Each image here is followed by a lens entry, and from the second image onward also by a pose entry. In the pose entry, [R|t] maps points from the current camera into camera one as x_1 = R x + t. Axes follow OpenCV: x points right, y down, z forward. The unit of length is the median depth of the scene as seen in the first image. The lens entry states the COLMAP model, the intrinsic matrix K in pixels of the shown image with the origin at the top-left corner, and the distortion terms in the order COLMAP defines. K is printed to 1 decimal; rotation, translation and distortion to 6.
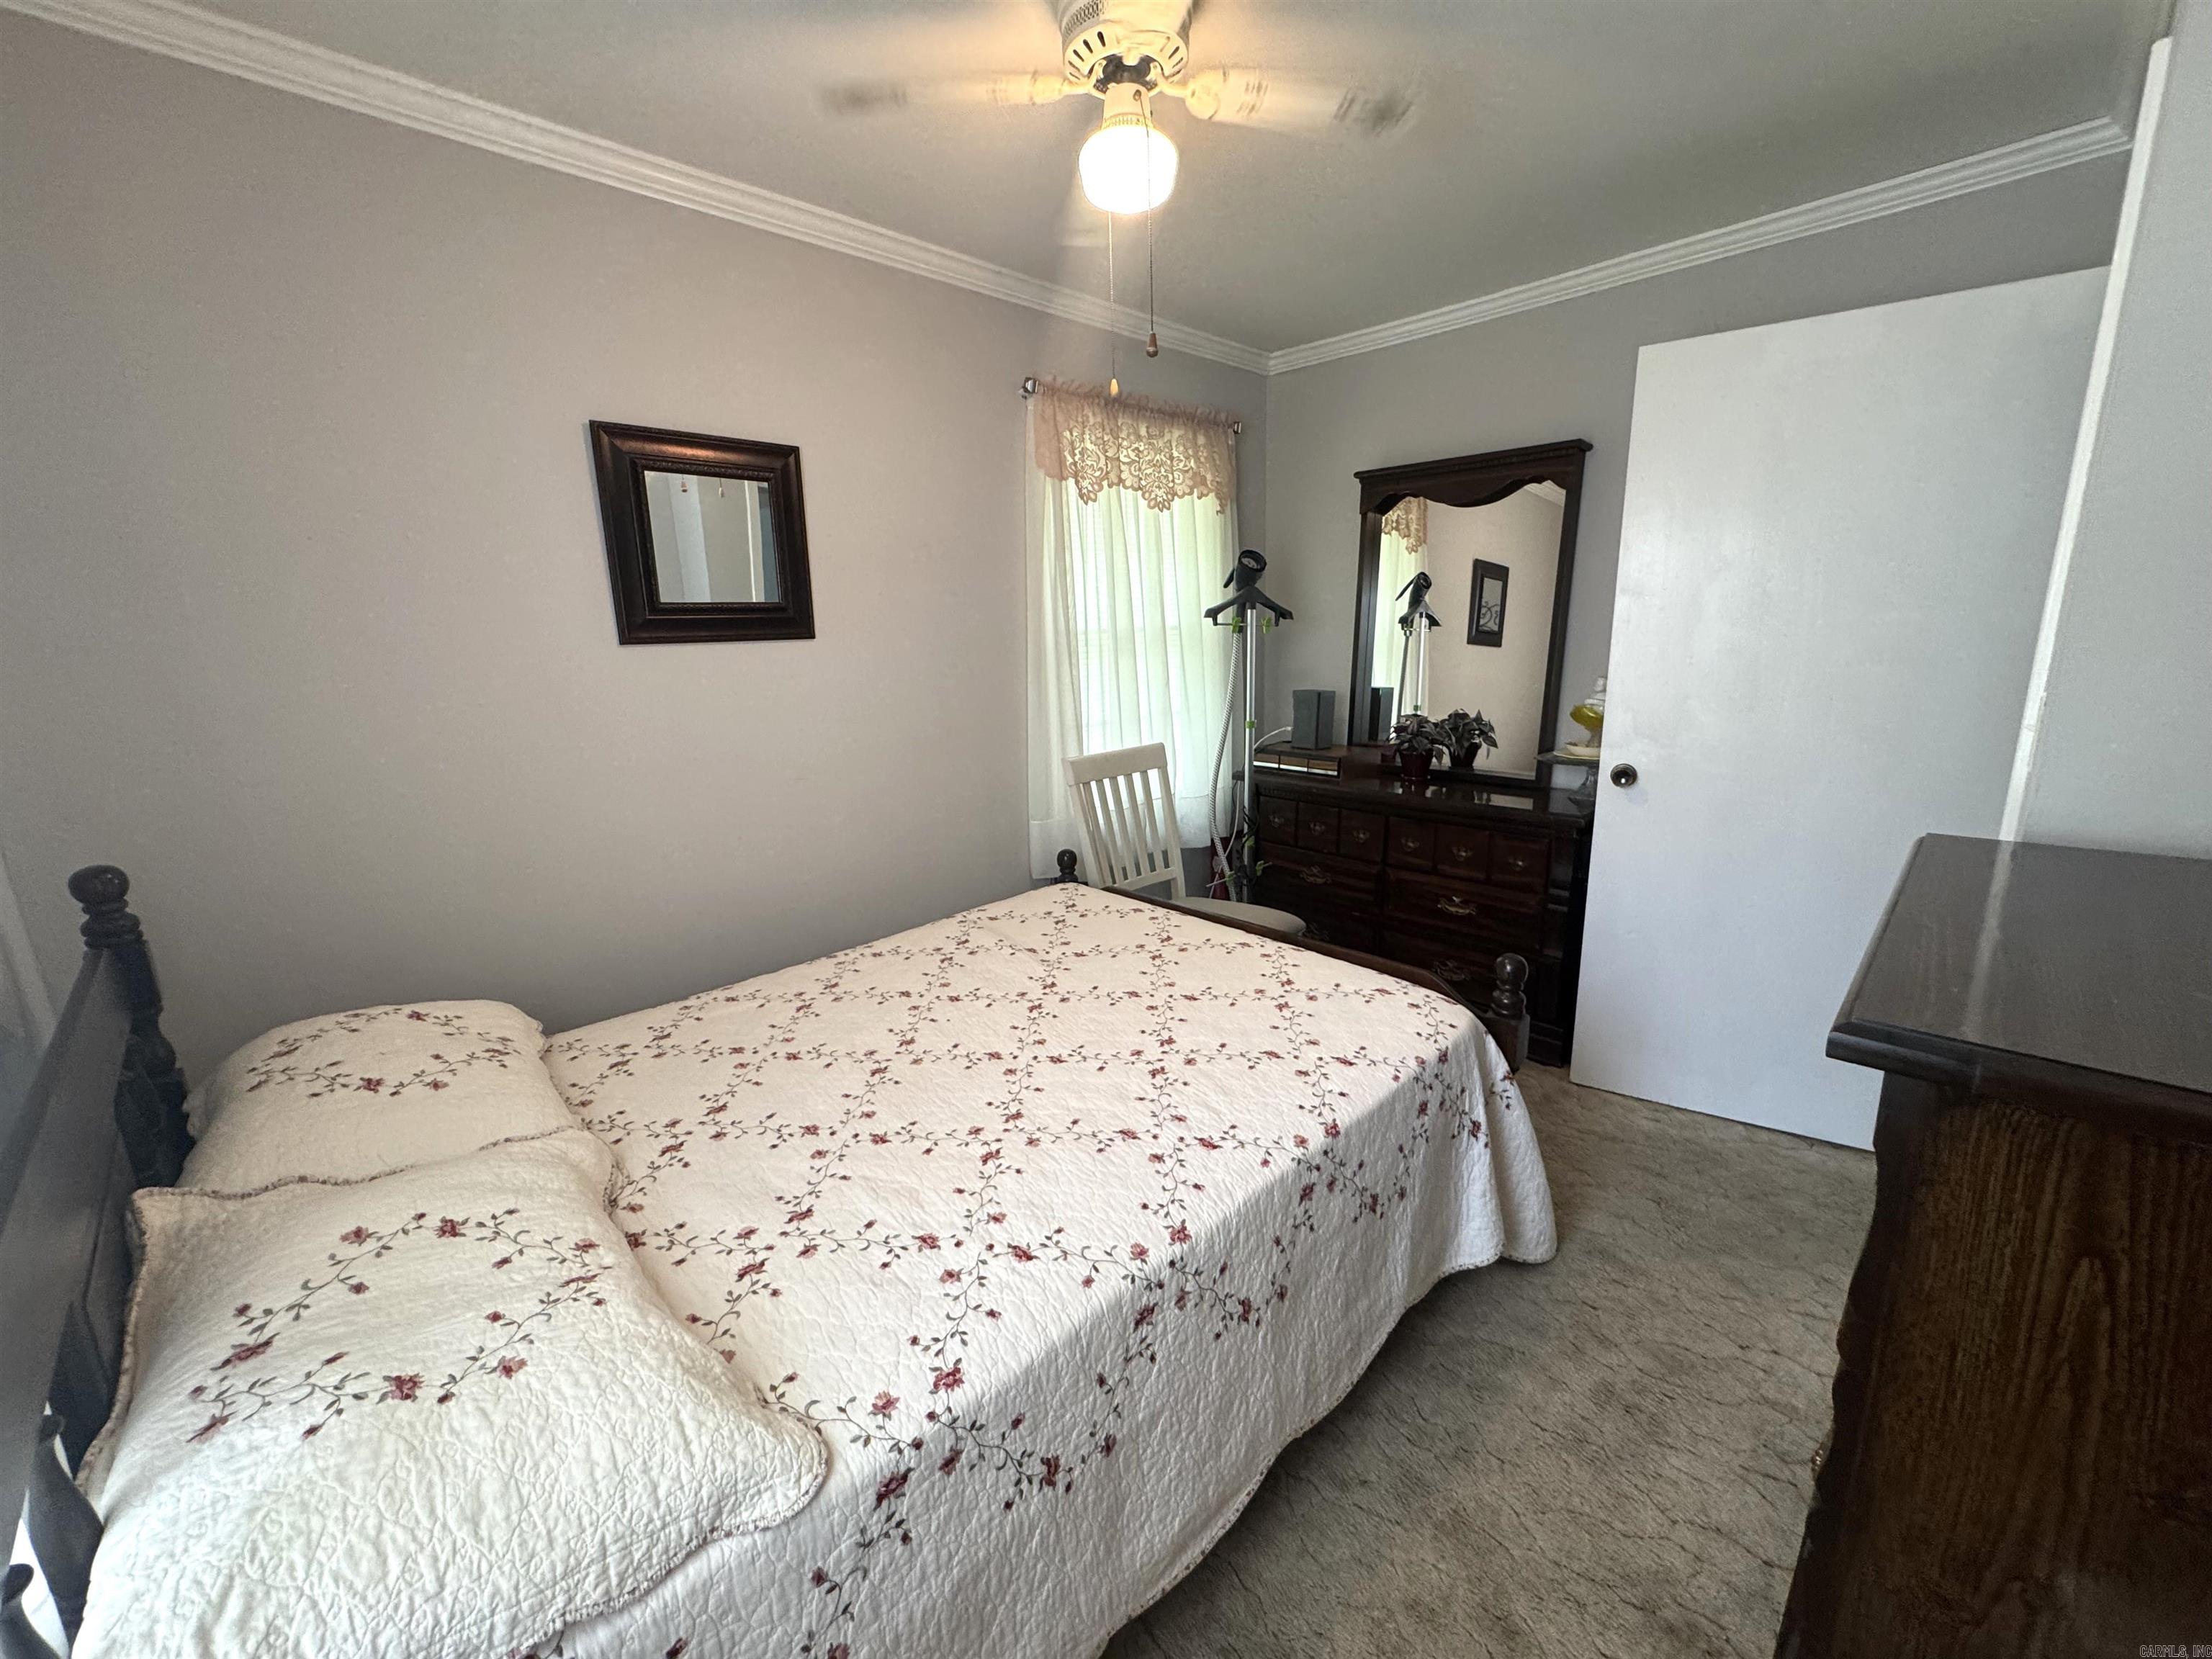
lens RADIAL K [[873.8, 0, 1104.8], [0, 873.8, 834.4], [0, 0, 1]] dist [-0.001236, 0.000190]
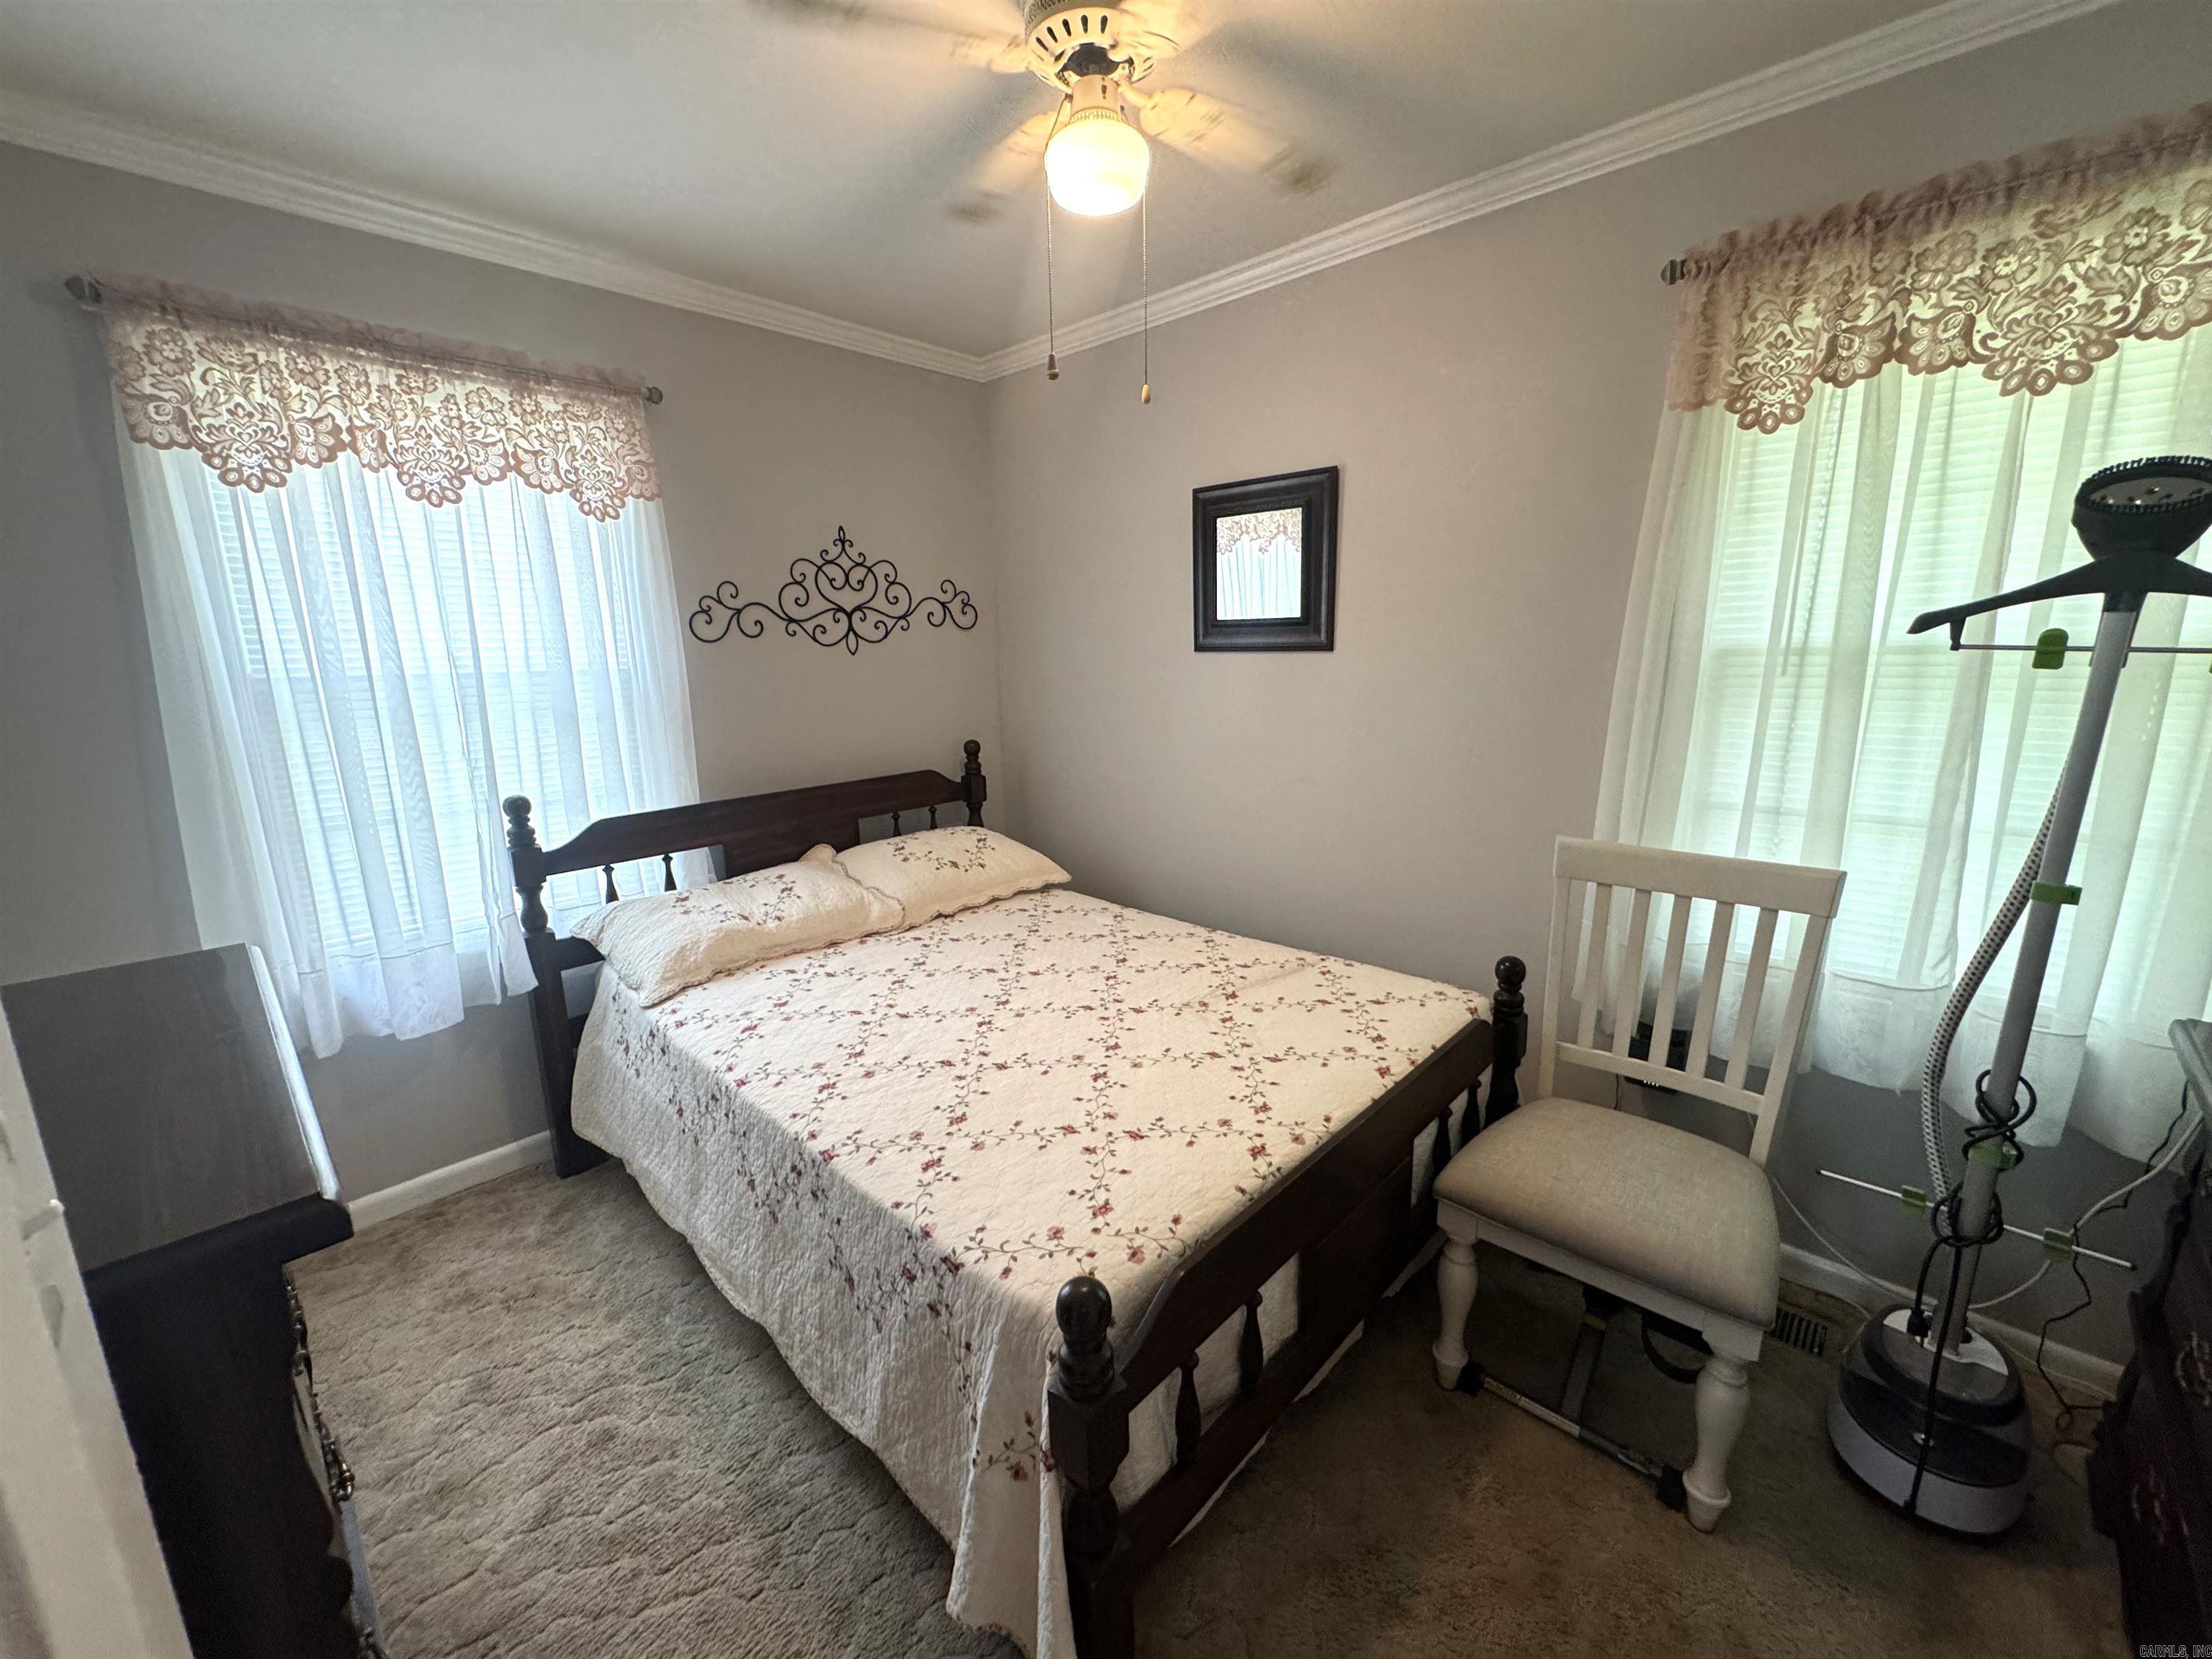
lens RADIAL K [[879.8, 0, 1106.2], [0, 879.8, 827.6], [0, 0, 1]] dist [-0.003830, 0.000630]
pose [[0.035982, 0.234417, -0.971470, 0.899276], [-0.212307, 0.951703, 0.221784, -0.250665], [0.976540, 0.198270, 0.084012, 0.873817]]
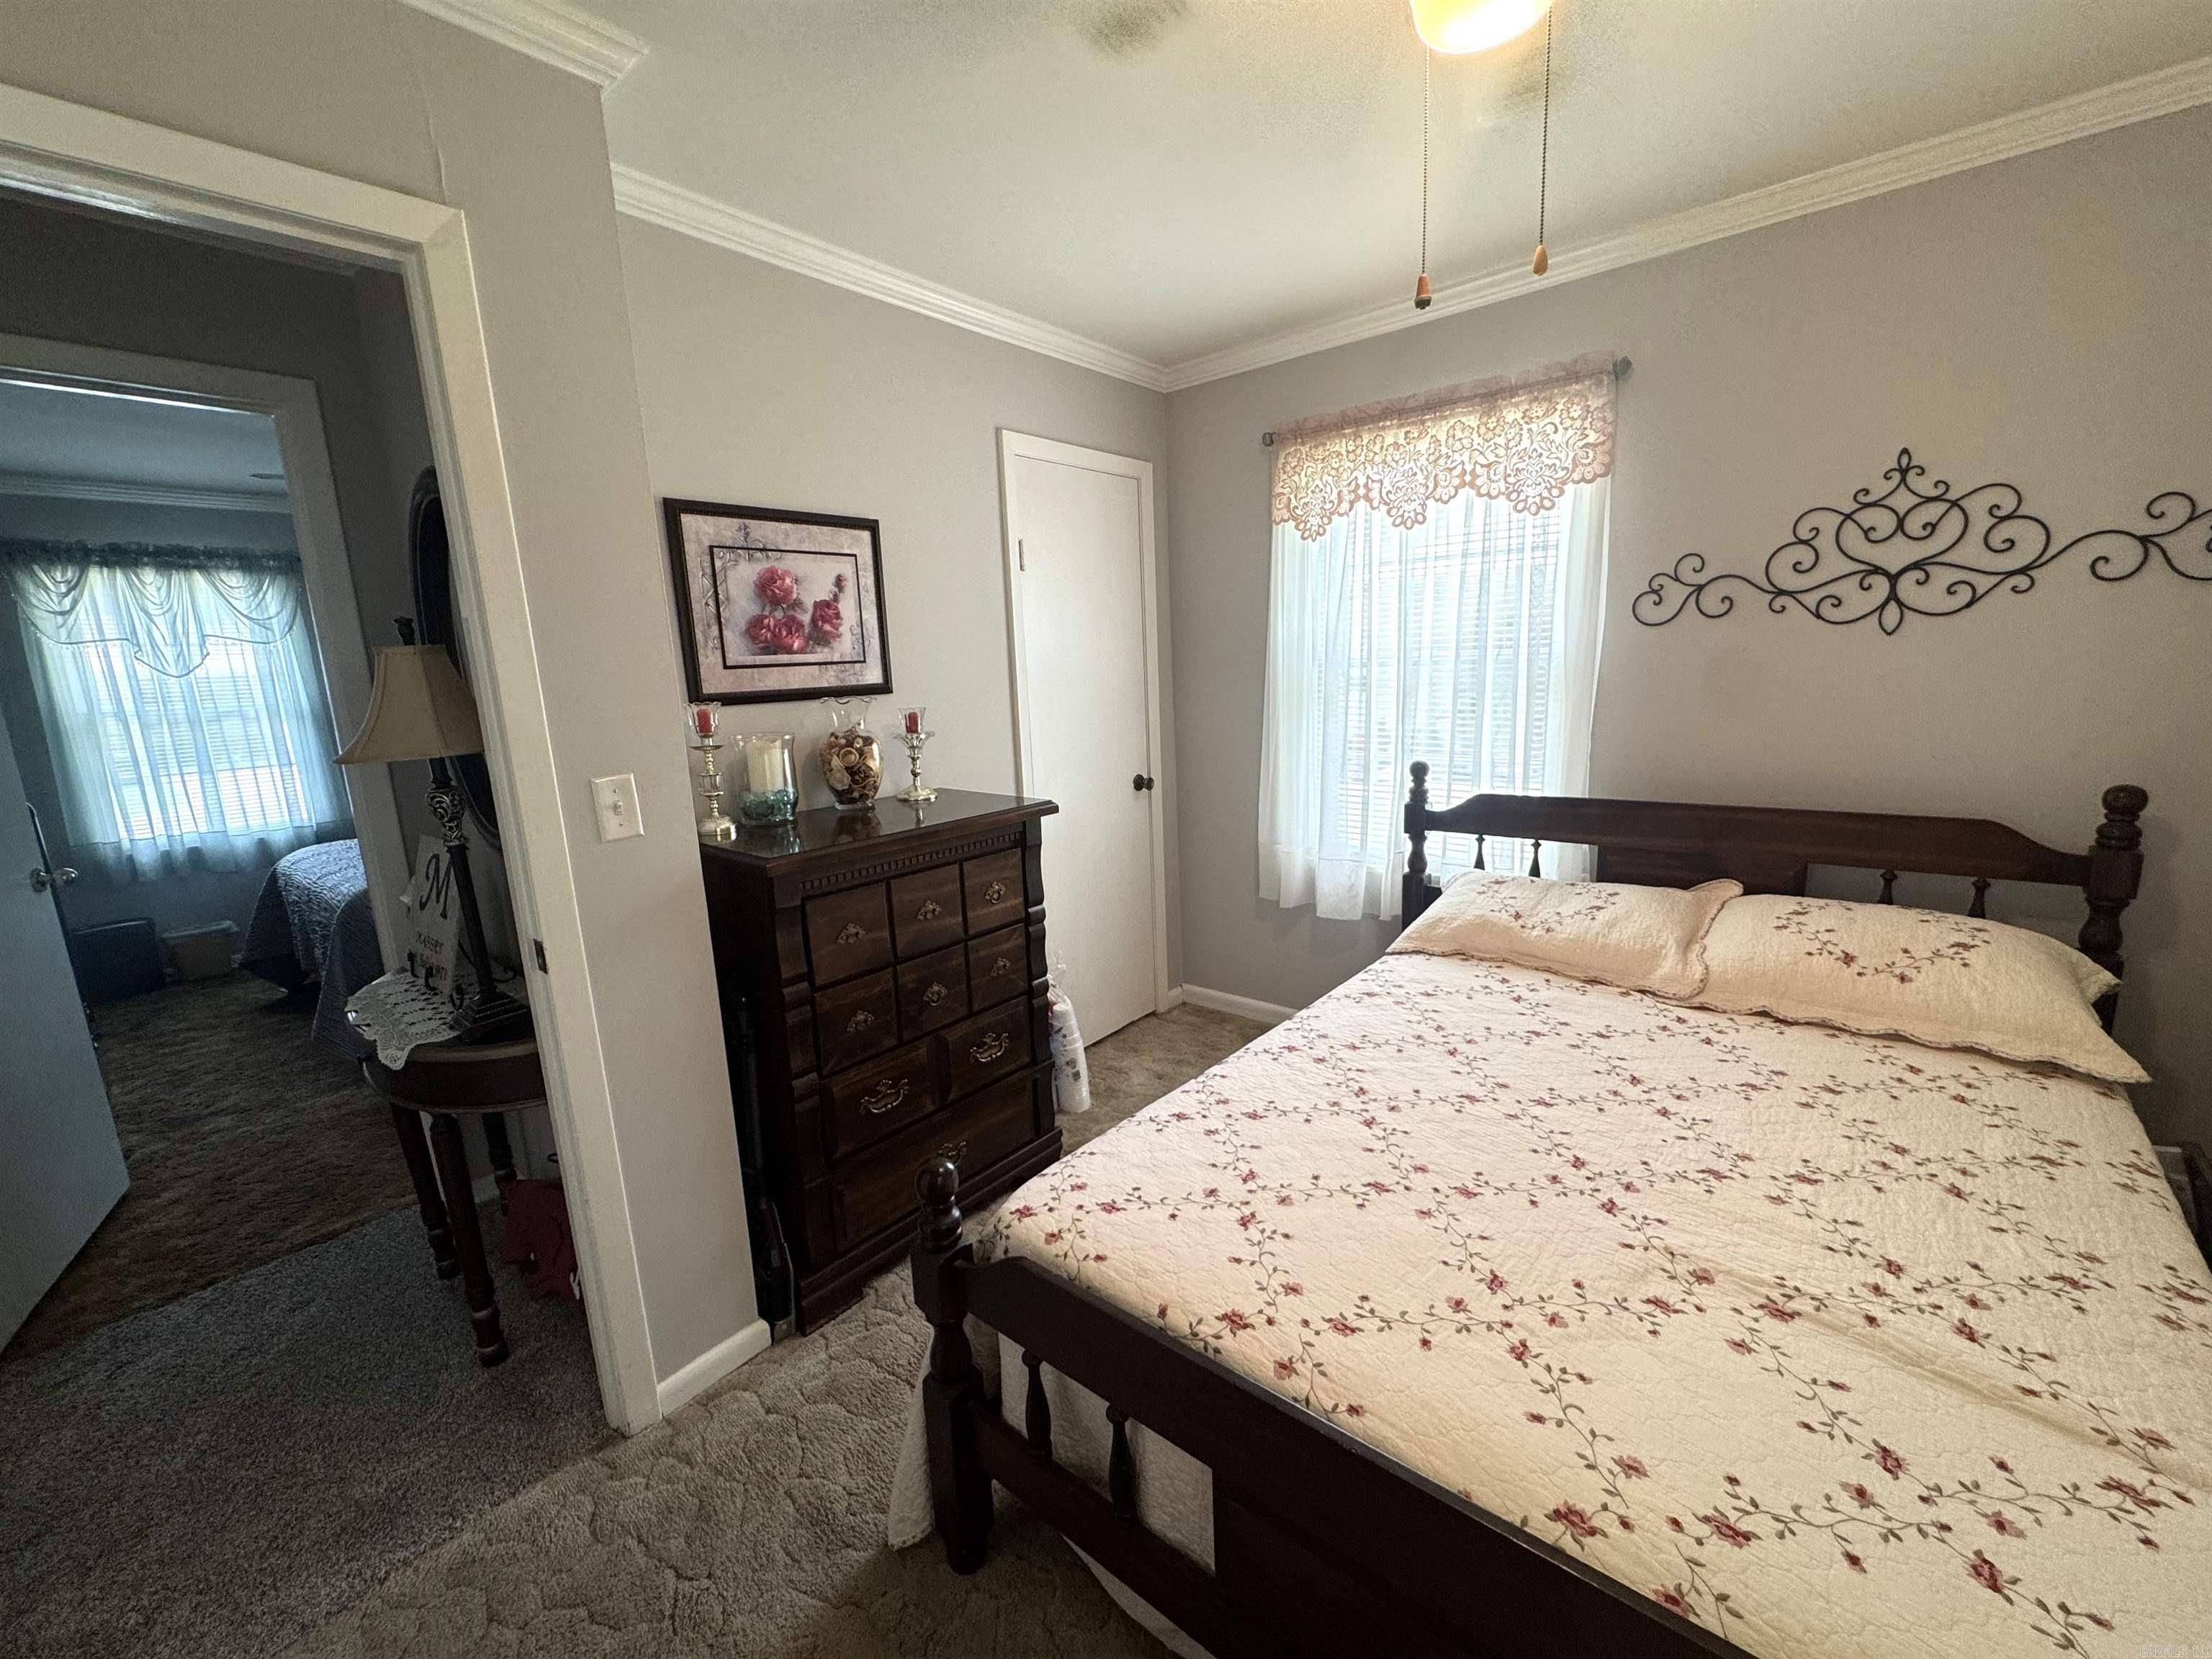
lens RADIAL K [[881.2, 0, 1106.0], [0, 881.2, 829.5], [0, 0, 1]] dist [-0.003984, -0.000218]
pose [[-0.992798, 0.090453, -0.078550, 0.345165], [0.050292, 0.909788, 0.412014, -0.380324], [0.108732, 0.405097, -0.907785, 1.494471]]
